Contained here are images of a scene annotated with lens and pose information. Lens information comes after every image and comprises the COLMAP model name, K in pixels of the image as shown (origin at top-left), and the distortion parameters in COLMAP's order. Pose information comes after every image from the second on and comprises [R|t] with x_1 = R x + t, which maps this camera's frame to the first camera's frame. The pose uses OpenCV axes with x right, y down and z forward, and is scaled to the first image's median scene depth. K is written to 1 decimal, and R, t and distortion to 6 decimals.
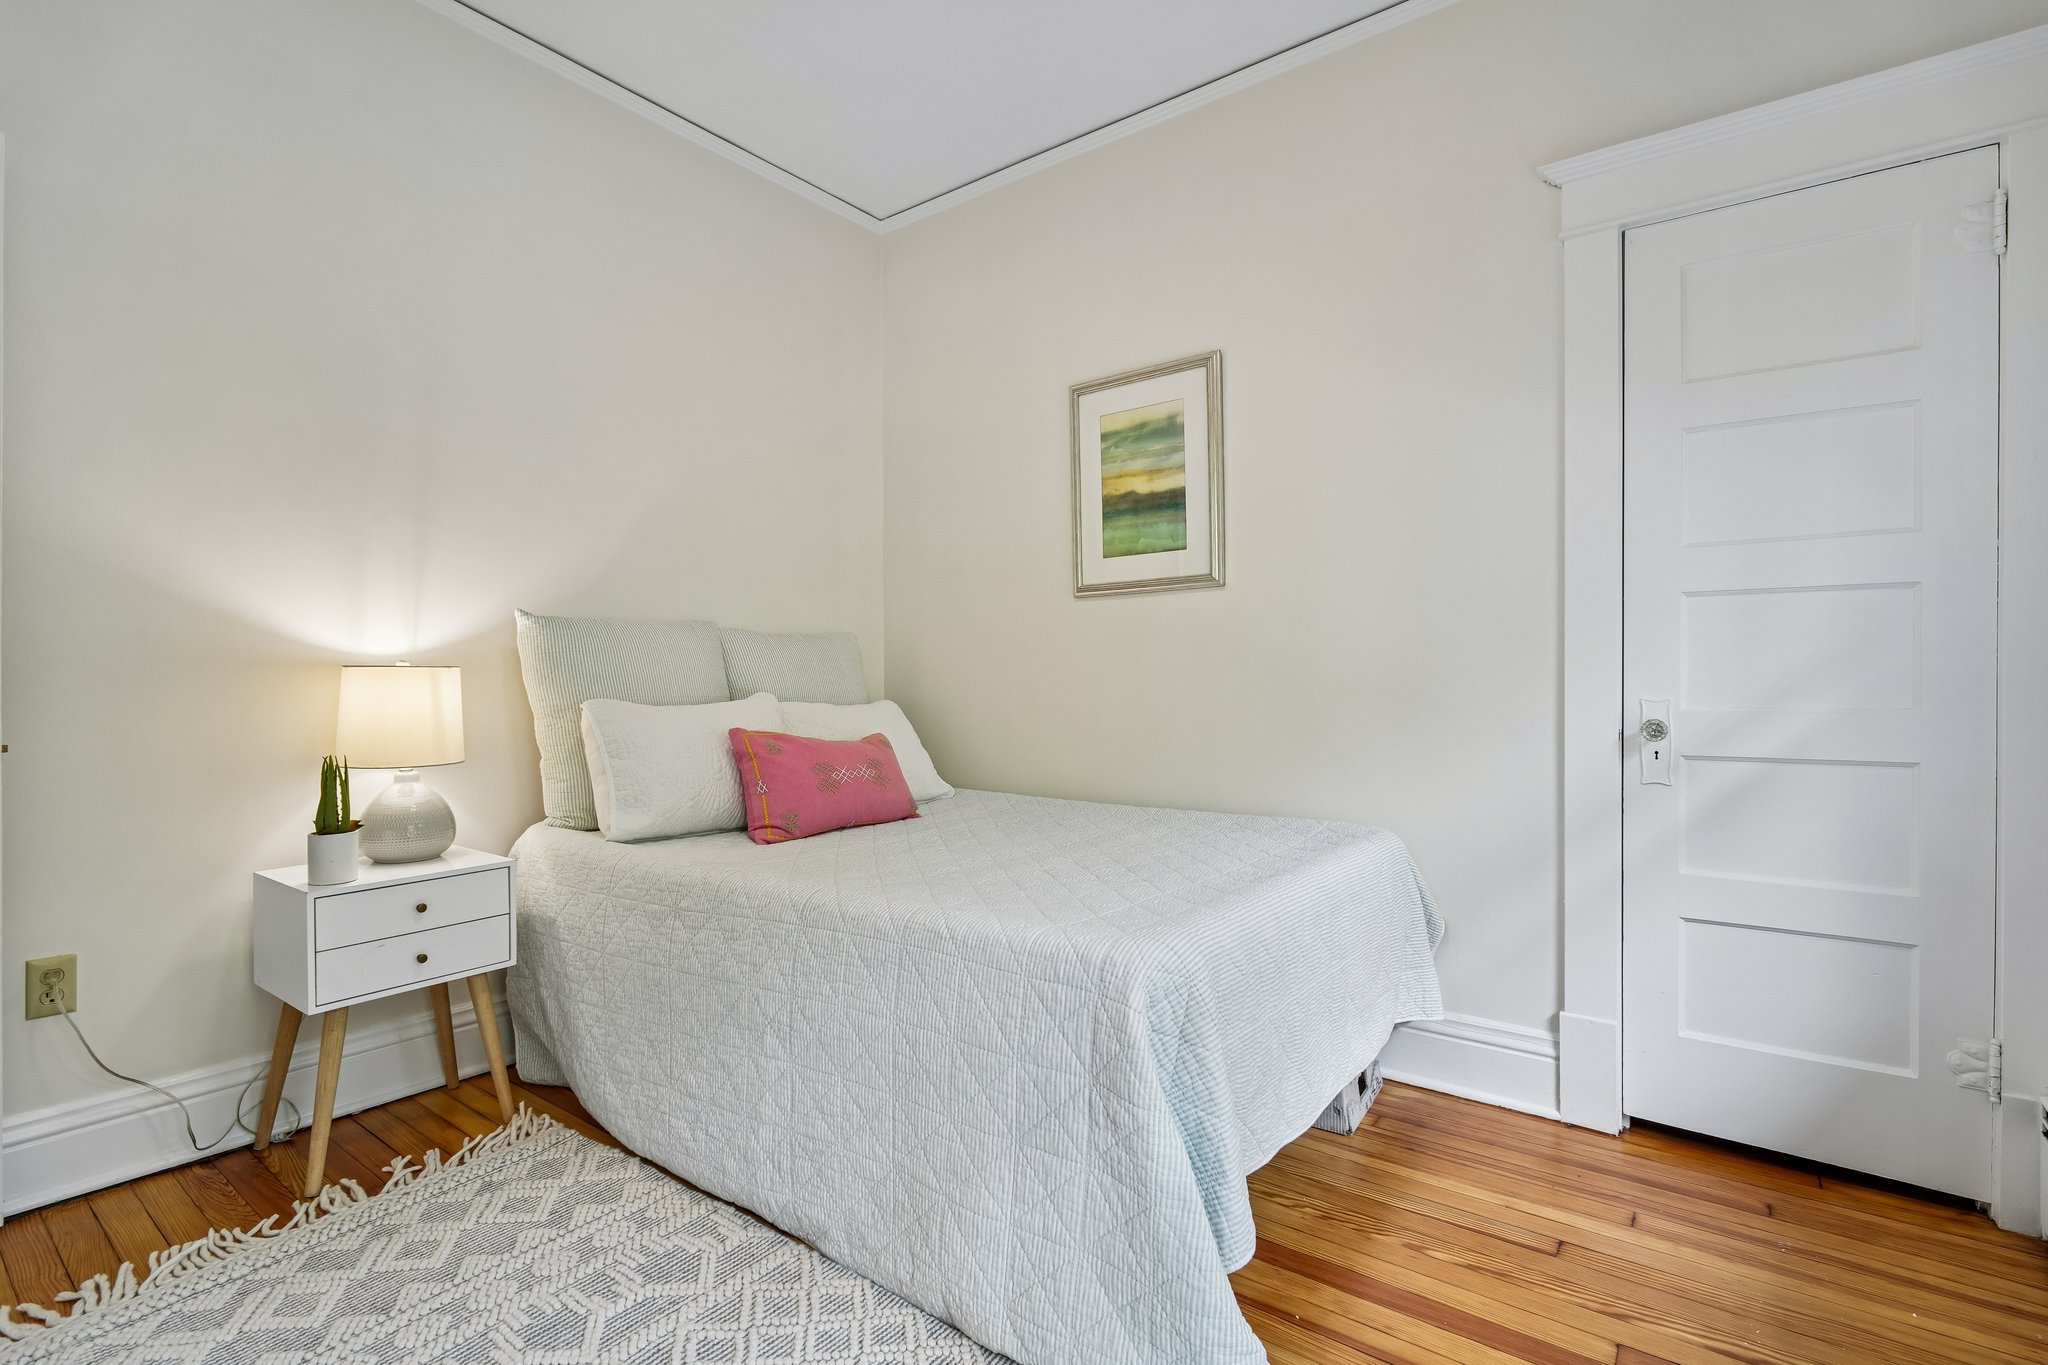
lens RADIAL K [[948.3, 0, 1034.5], [0, 948.3, 664.8], [0, 0, 1]] dist [0.000667, -0.001456]
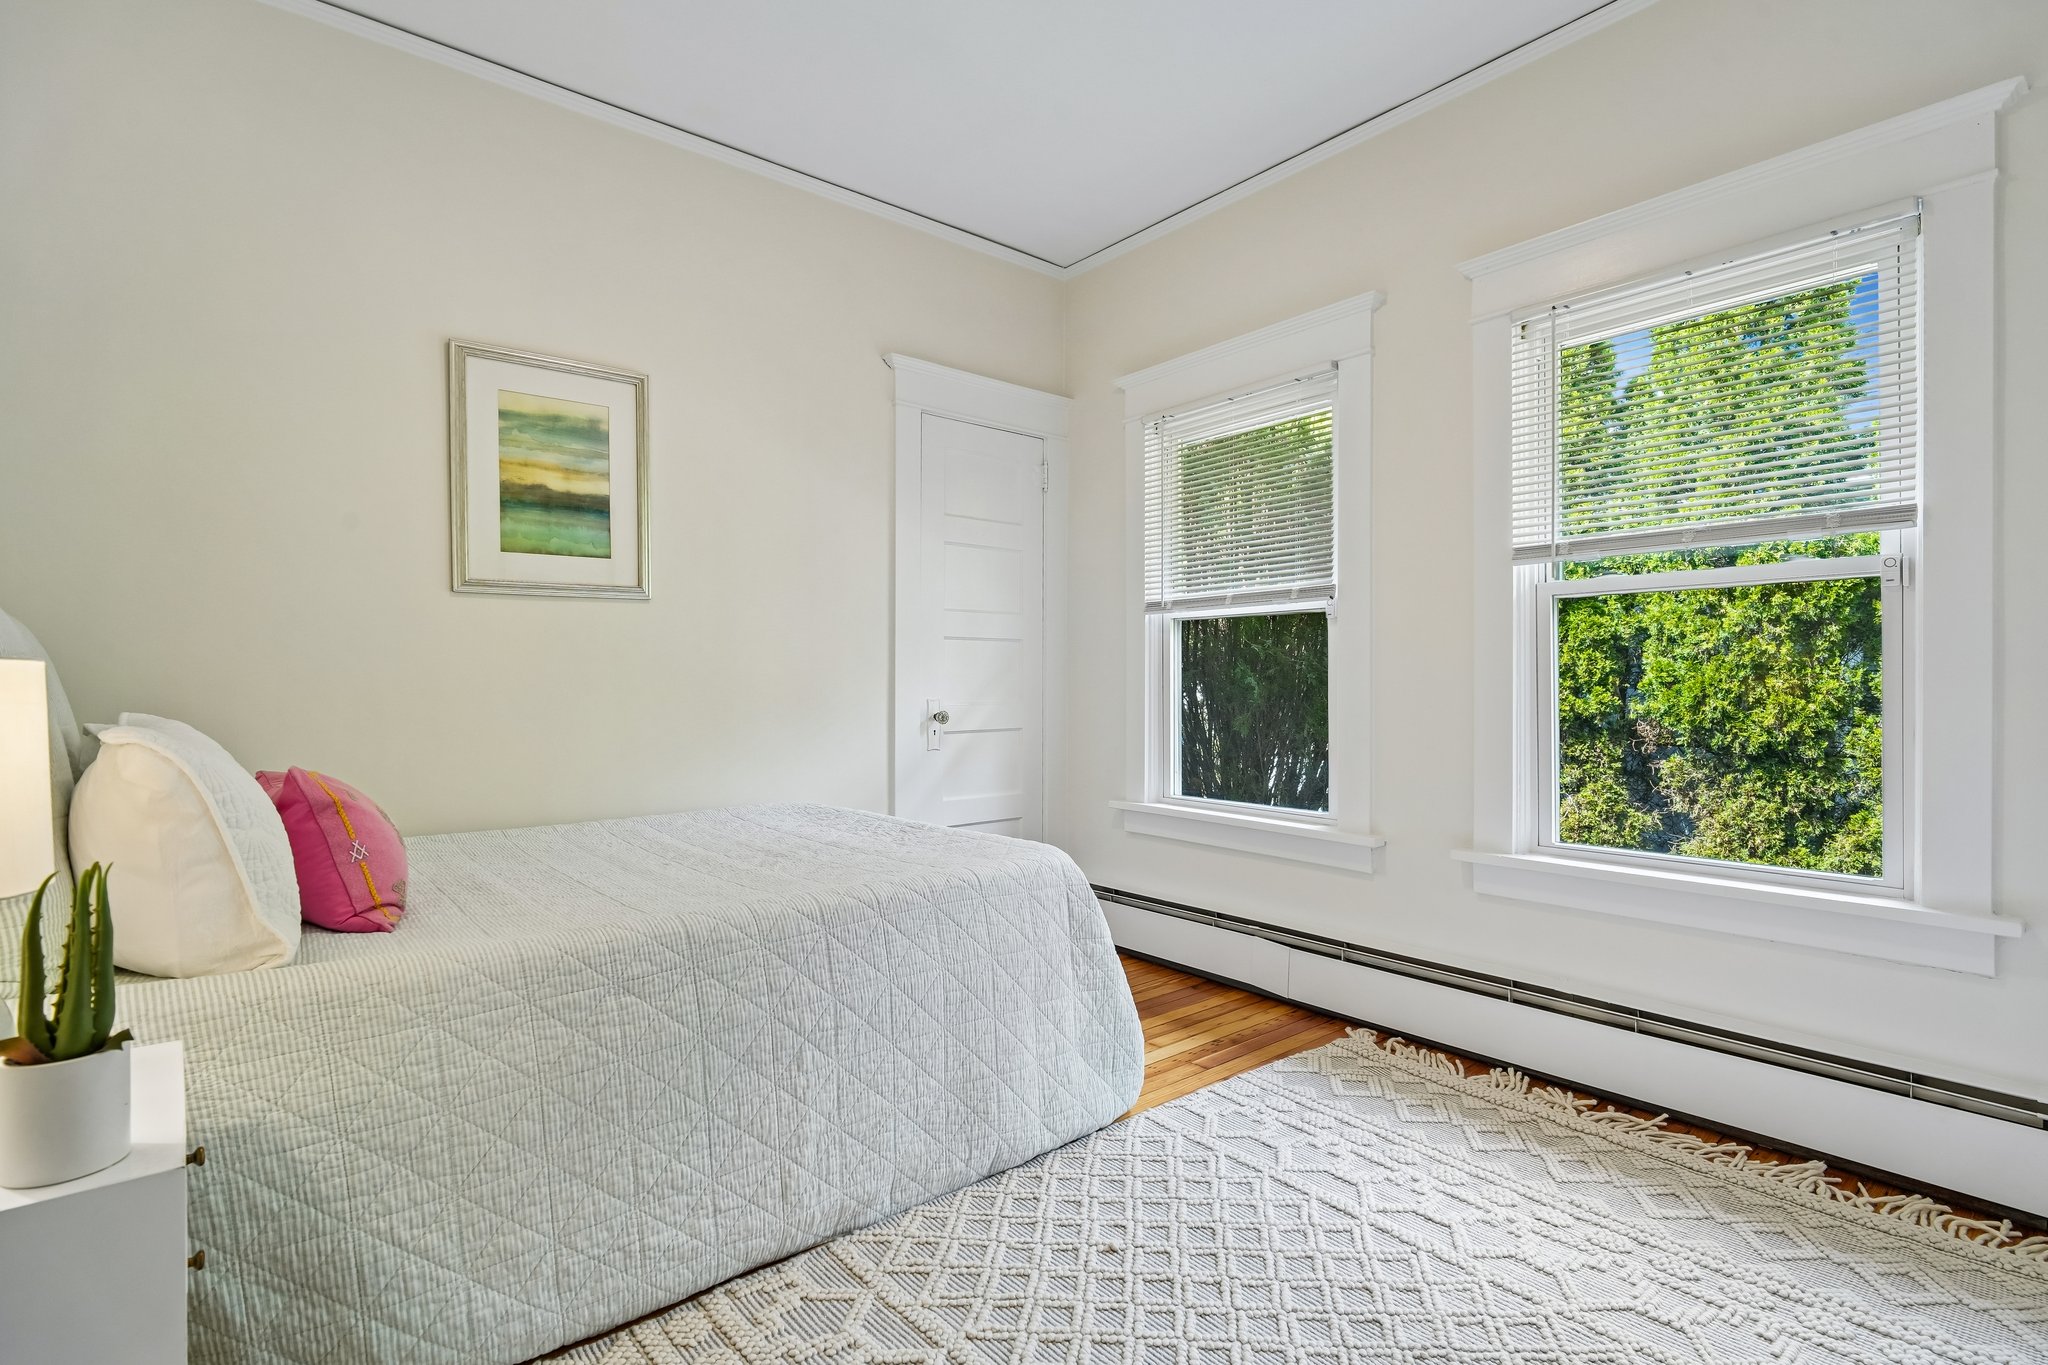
lens RADIAL K [[948.3, 0, 1034.5], [0, 948.3, 664.8], [0, 0, 1]] dist [0.000667, -0.001456]
pose [[0.231152, 0.024180, 0.972617, -0.698755], [-0.010116, 0.999697, -0.022449, 0.008612], [-0.972865, -0.004650, 0.231327, 0.325591]]
